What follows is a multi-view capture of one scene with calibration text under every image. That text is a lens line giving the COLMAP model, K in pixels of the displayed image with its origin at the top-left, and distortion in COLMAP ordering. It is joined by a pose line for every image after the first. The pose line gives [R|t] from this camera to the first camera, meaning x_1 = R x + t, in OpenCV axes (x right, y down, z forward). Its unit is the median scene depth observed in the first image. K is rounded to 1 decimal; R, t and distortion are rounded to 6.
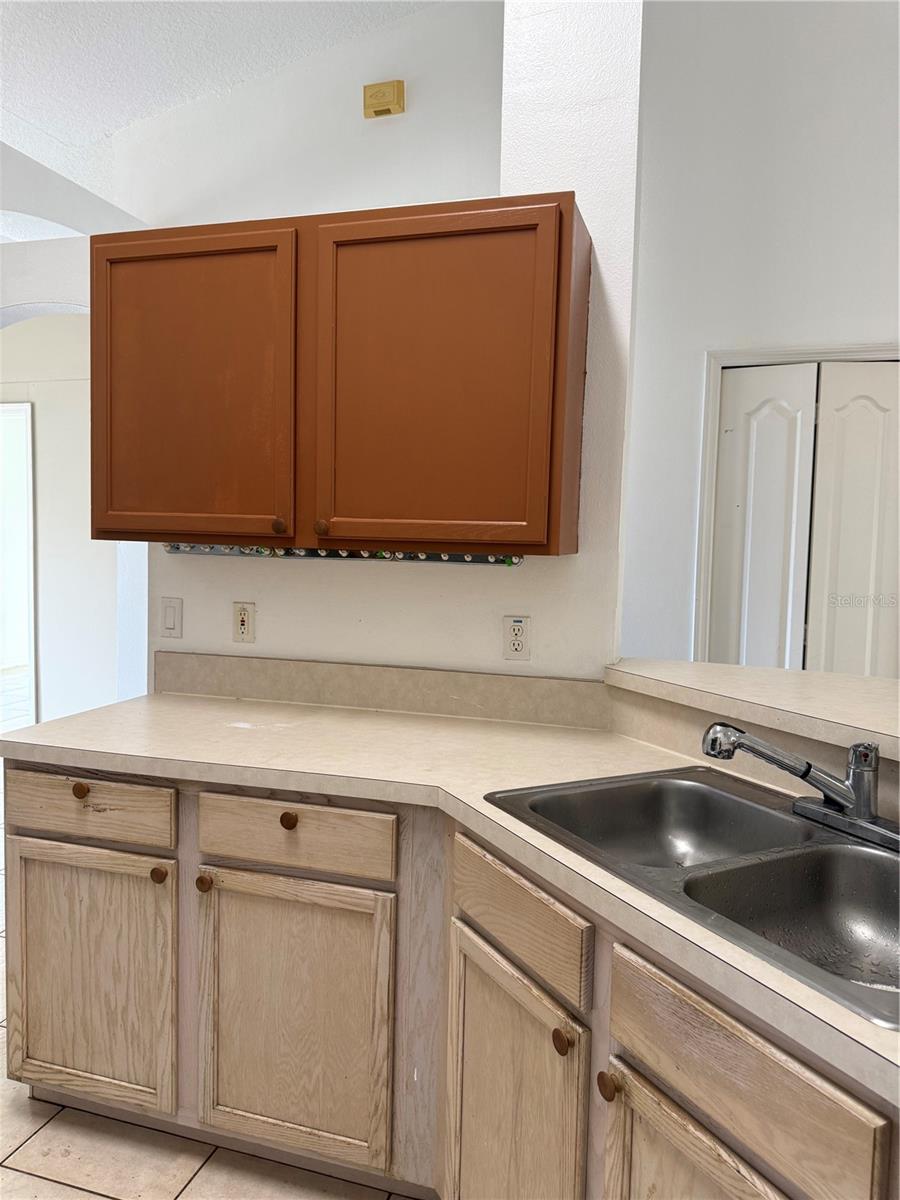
lens RADIAL K [[849.3, 0, 451.9], [0, 849.3, 593.7], [0, 0, 1]] dist [0.041972, -0.050700]
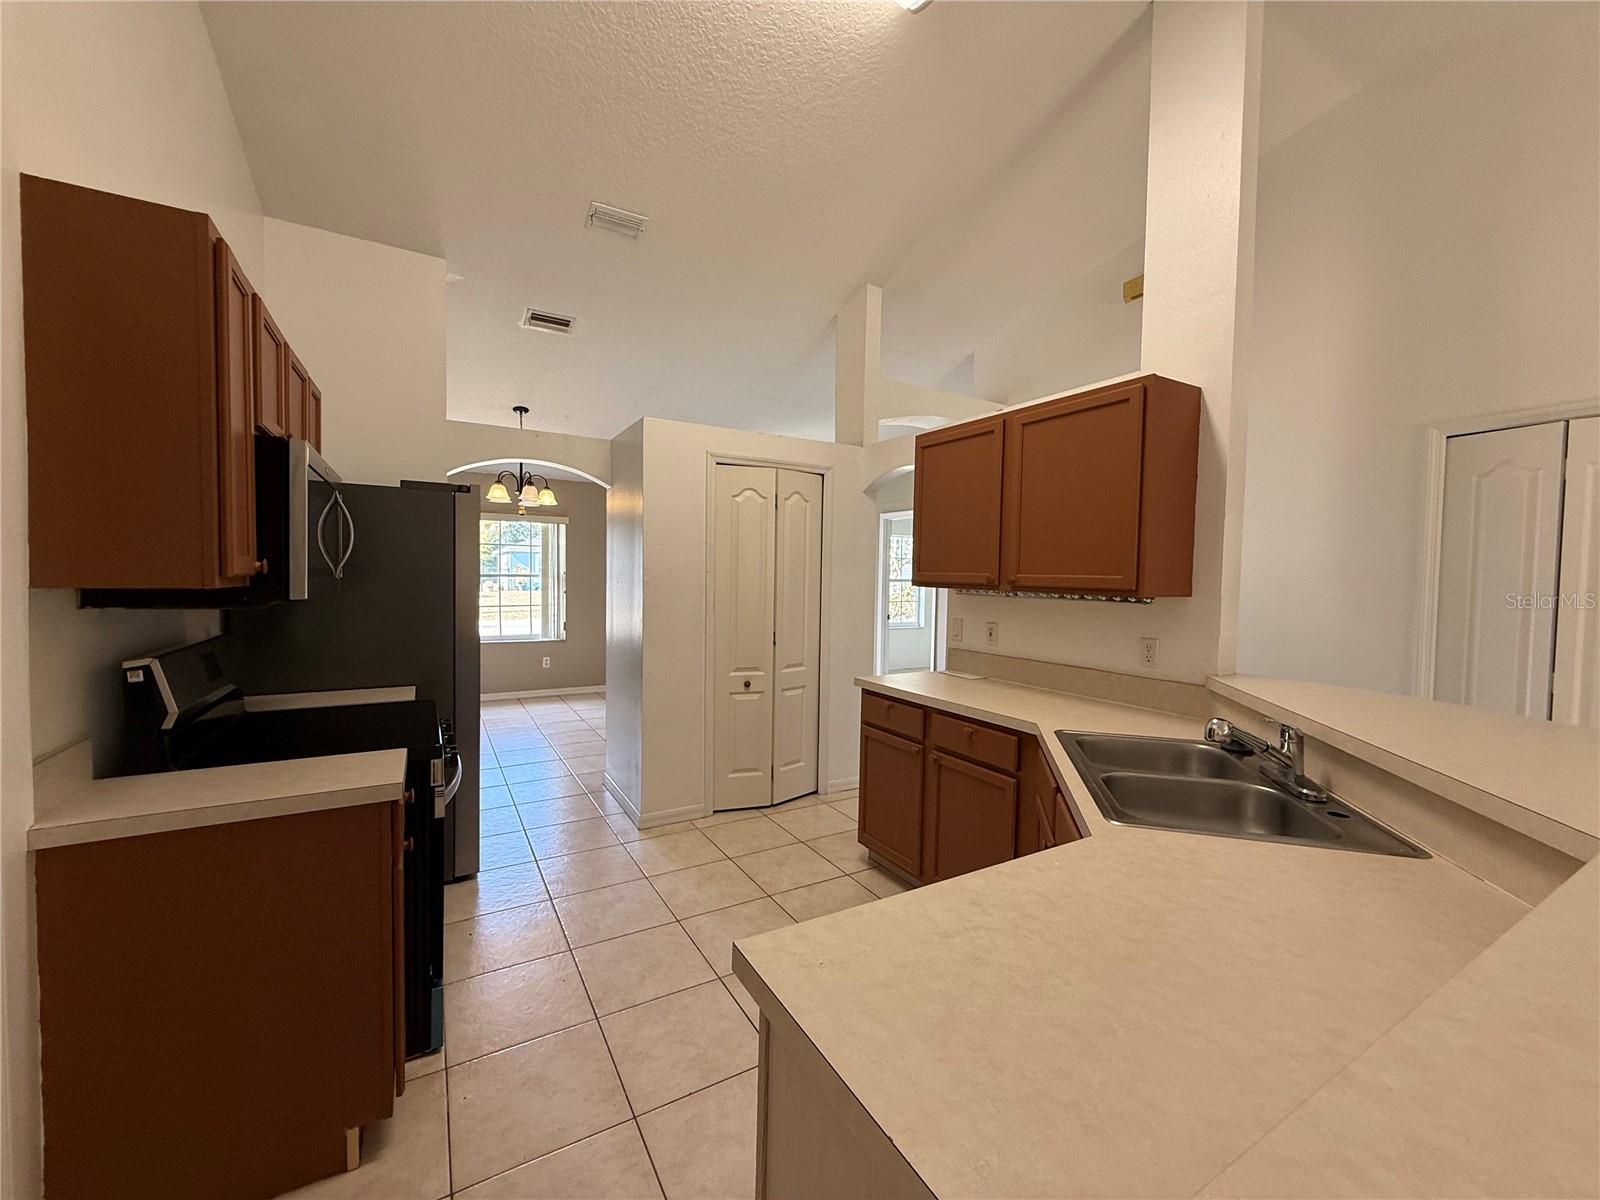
lens RADIAL K [[637.7, 0, 796.6], [0, 637.7, 596.5], [0, 0, 1]] dist [-0.004071, 0.001108]
pose [[0.734277, 0.016161, -0.678657, 0.387300], [-0.050468, 0.998250, -0.030833, 0.018626], [0.676971, 0.056890, 0.733808, -0.262960]]
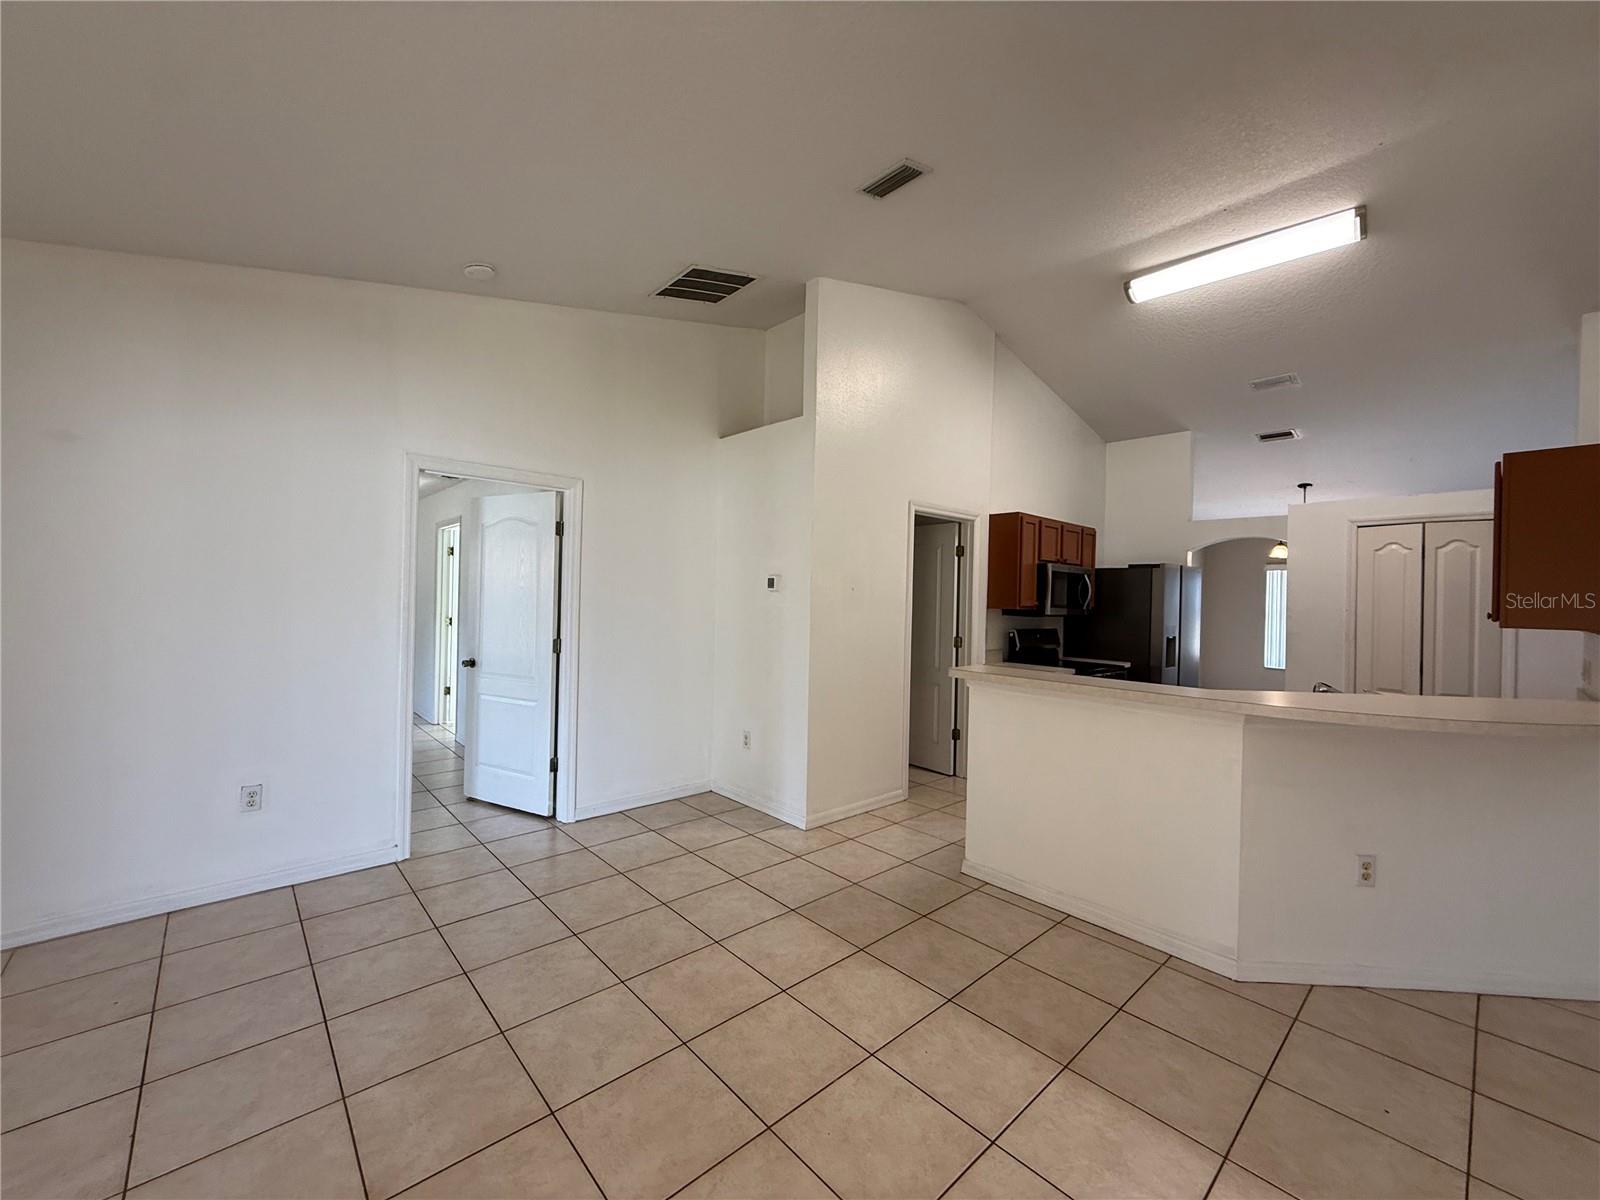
lens RADIAL K [[637.7, 0, 788.2], [0, 637.7, 596.5], [0, 0, 1]] dist [-0.004071, 0.001108]
pose [[-0.518730, -0.032418, -0.854323, 1.954439], [-0.093298, 0.995459, 0.018875, 0.006540], [0.849832, 0.089498, -0.519400, 0.296676]]
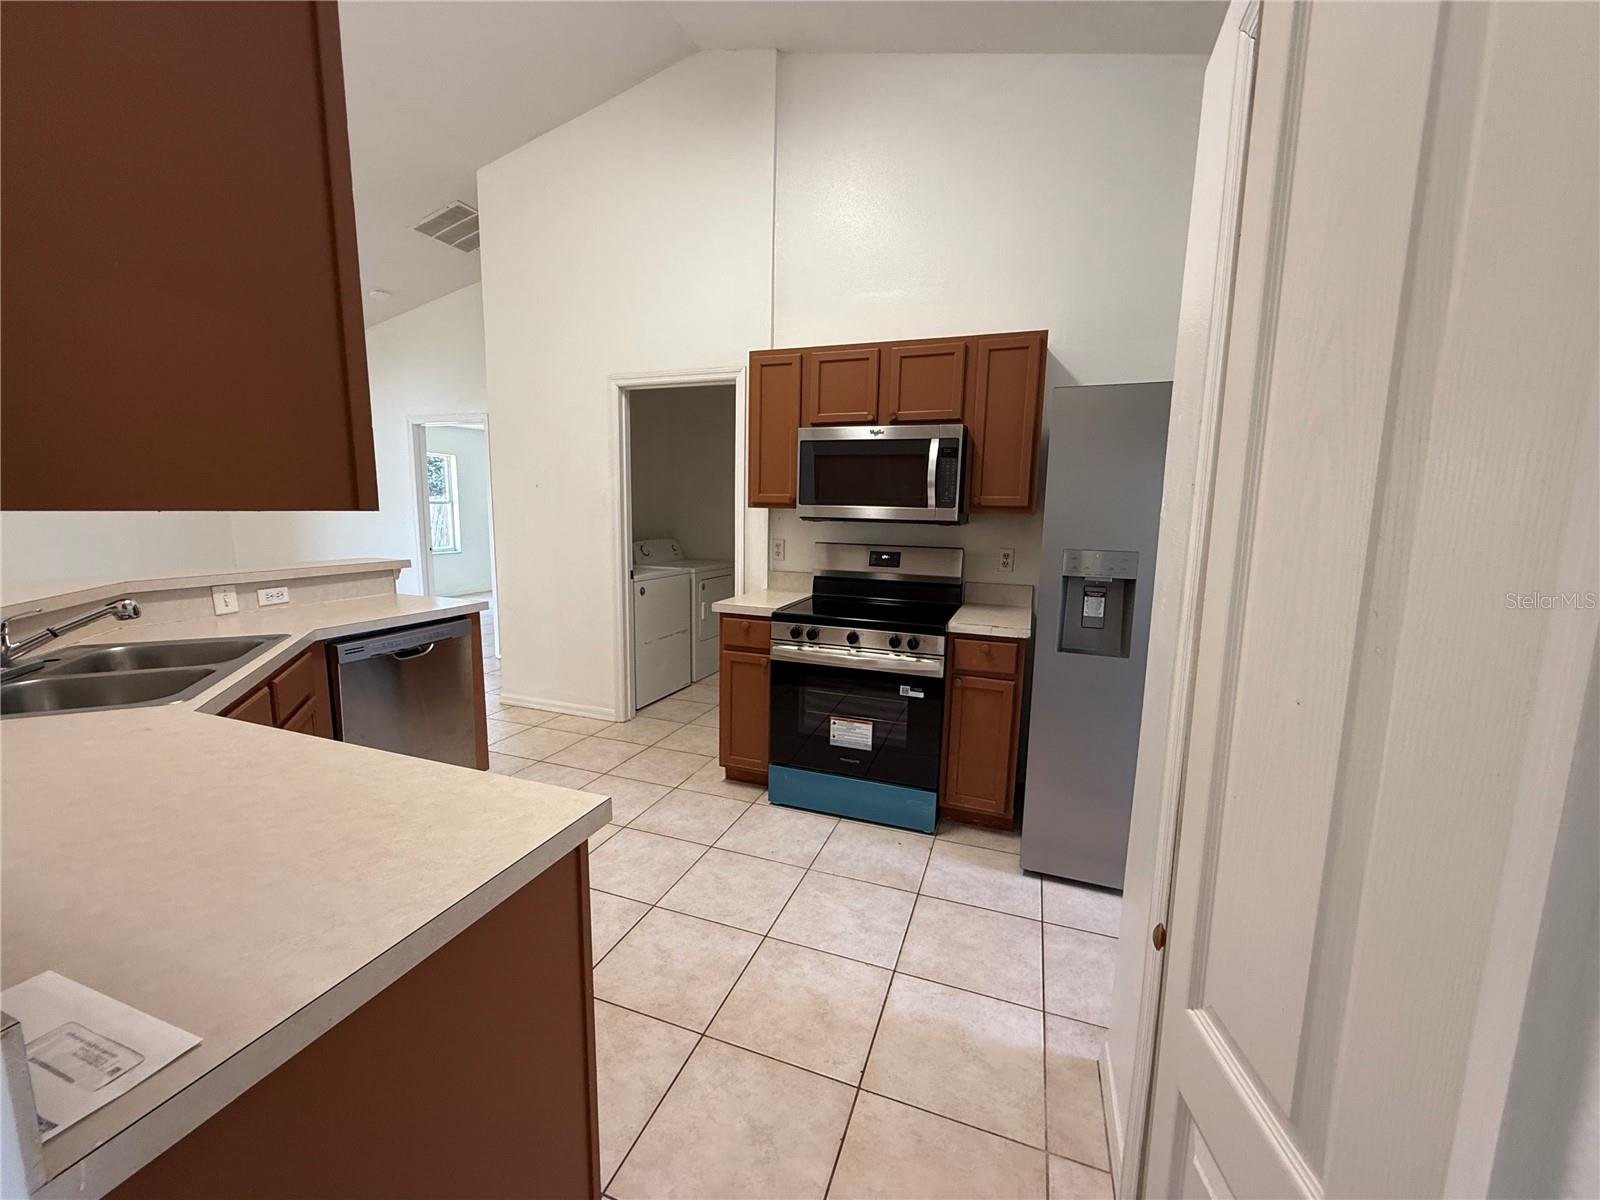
lens RADIAL K [[637.7, 0, 788.1], [0, 637.7, 597.8], [0, 0, 1]] dist [-0.004071, 0.001108]
pose [[-0.996532, -0.044863, 0.070086, -0.642368], [-0.029197, 0.977187, 0.210363, -0.091728], [-0.077925, 0.207587, -0.975108, 1.298546]]
